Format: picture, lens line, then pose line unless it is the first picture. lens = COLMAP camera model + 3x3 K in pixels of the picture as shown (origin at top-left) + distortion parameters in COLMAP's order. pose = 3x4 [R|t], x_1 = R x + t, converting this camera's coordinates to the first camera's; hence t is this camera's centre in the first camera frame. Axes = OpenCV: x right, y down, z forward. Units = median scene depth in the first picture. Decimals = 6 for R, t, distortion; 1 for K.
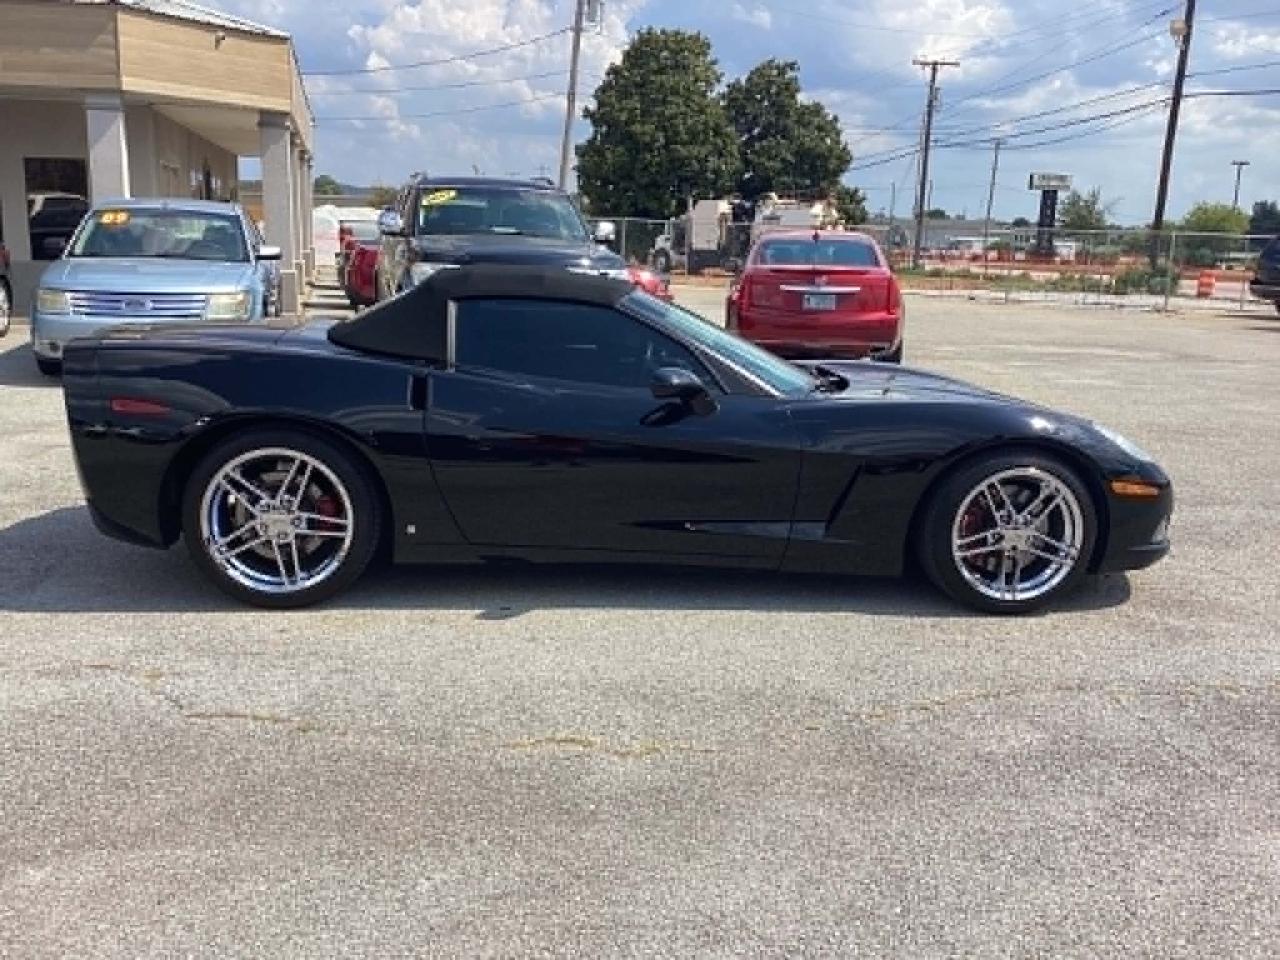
lens RADIAL K [[1117.5, 0, 640.0], [0, 1117.5, 480.0], [0, 0, 1]] dist [0.066700, -0.136521]
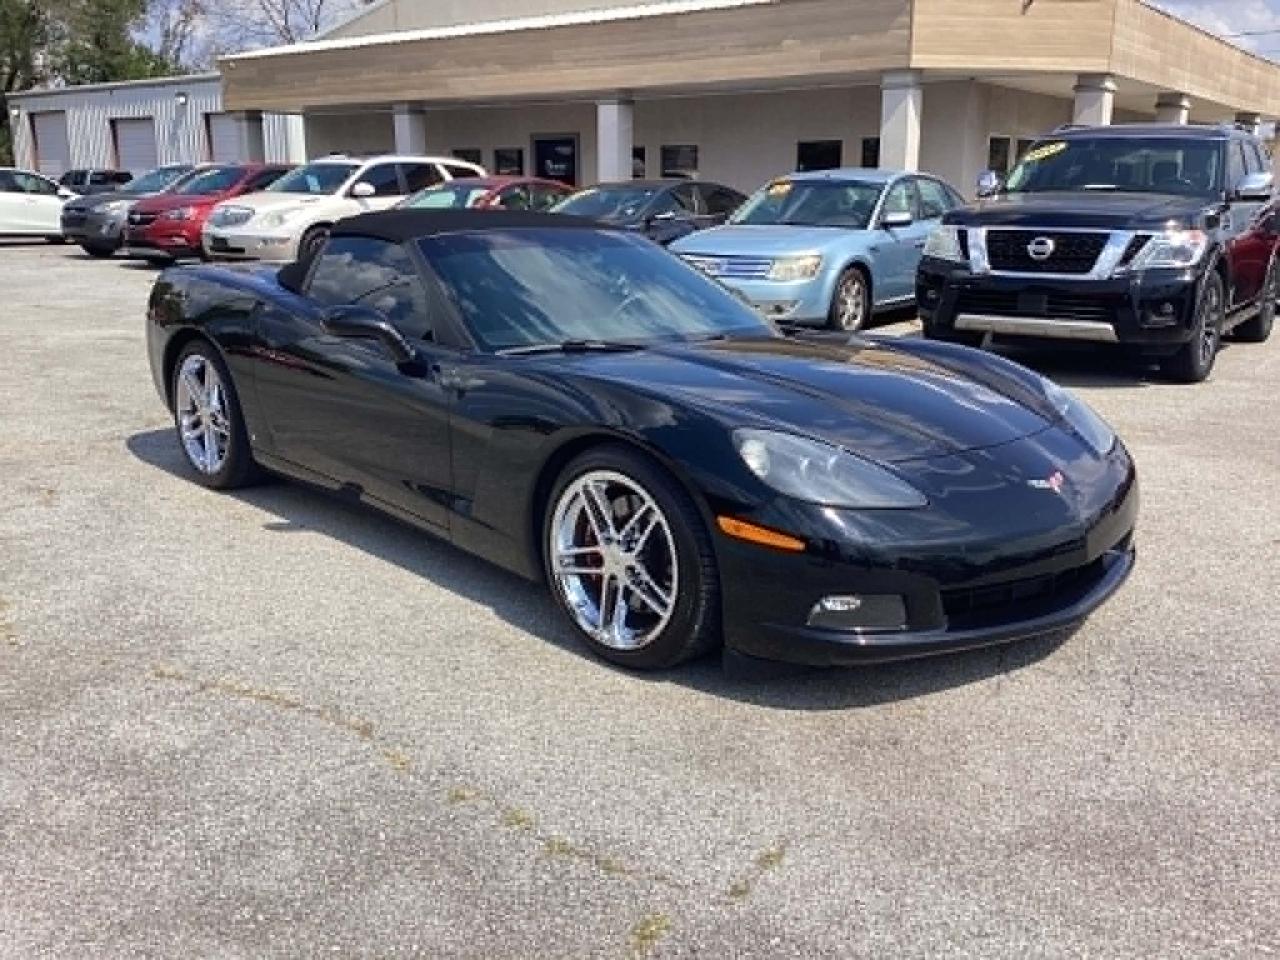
lens RADIAL K [[1117.5, 0, 640.0], [0, 1117.5, 480.0], [0, 0, 1]] dist [0.066700, -0.136521]
pose [[0.644890, 0.162372, -0.746828, 0.368363], [-0.149282, 0.985111, 0.085273, -0.028346], [0.749555, 0.056496, 0.659527, 0.216572]]
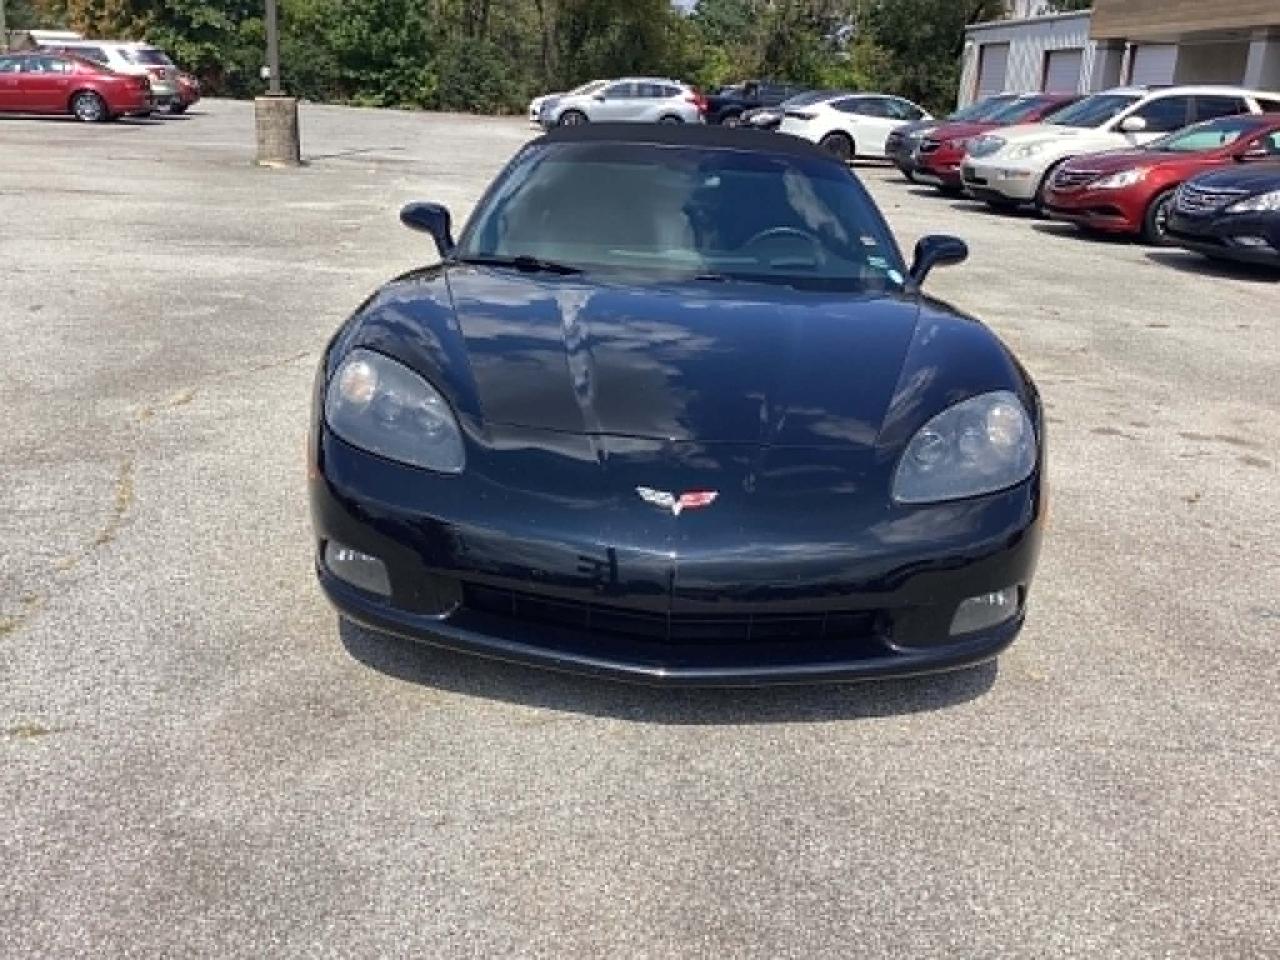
lens RADIAL K [[1125.2, 0, 640.0], [0, 1125.2, 480.0], [0, 0, 1]] dist [0.007267, -0.027272]
pose [[-0.050341, 0.284292, -0.957415, 0.433869], [-0.252439, 0.923881, 0.287608, -0.087452], [0.966302, 0.256167, 0.025258, 0.491834]]
